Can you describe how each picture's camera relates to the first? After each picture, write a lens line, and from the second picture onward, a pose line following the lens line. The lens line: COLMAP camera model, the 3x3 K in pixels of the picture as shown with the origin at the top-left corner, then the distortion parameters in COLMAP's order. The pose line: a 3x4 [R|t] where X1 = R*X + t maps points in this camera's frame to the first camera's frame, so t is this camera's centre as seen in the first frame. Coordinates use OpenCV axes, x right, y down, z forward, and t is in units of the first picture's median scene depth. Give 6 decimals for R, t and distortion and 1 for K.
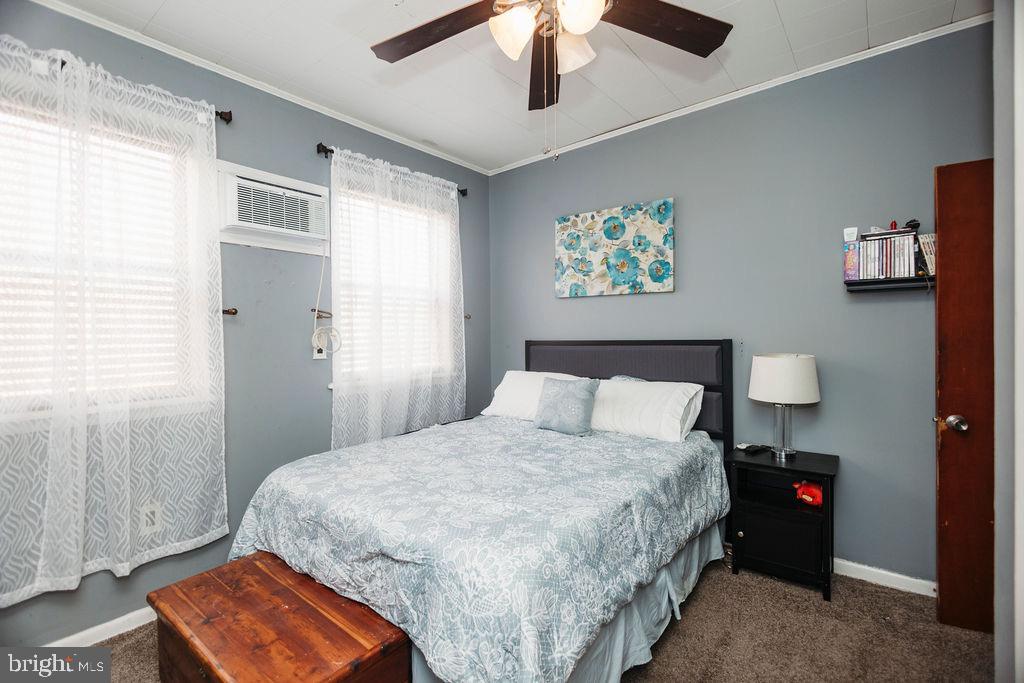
lens RADIAL K [[476.3, 0, 510.9], [0, 476.3, 337.6], [0, 0, 1]] dist [-0.001321, -0.000333]
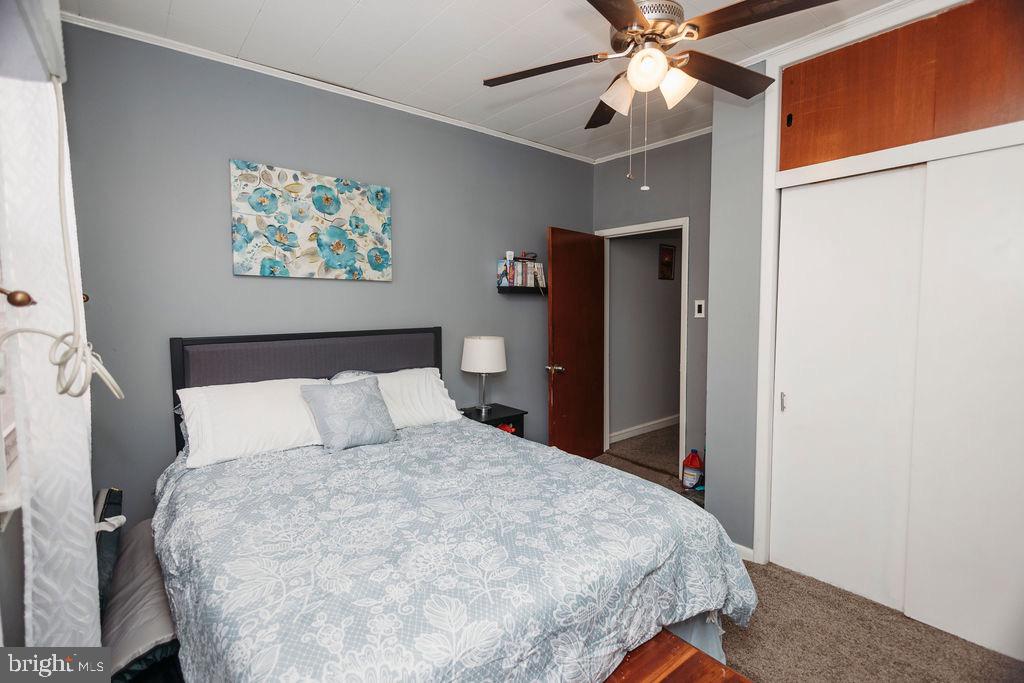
lens RADIAL K [[476.3, 0, 510.9], [0, 476.3, 337.6], [0, 0, 1]] dist [-0.001321, -0.000333]
pose [[0.184378, -0.055028, 0.981314, -0.581093], [0.009918, 0.998485, 0.054128, -0.027938], [-0.982805, -0.000247, 0.184645, 0.528555]]
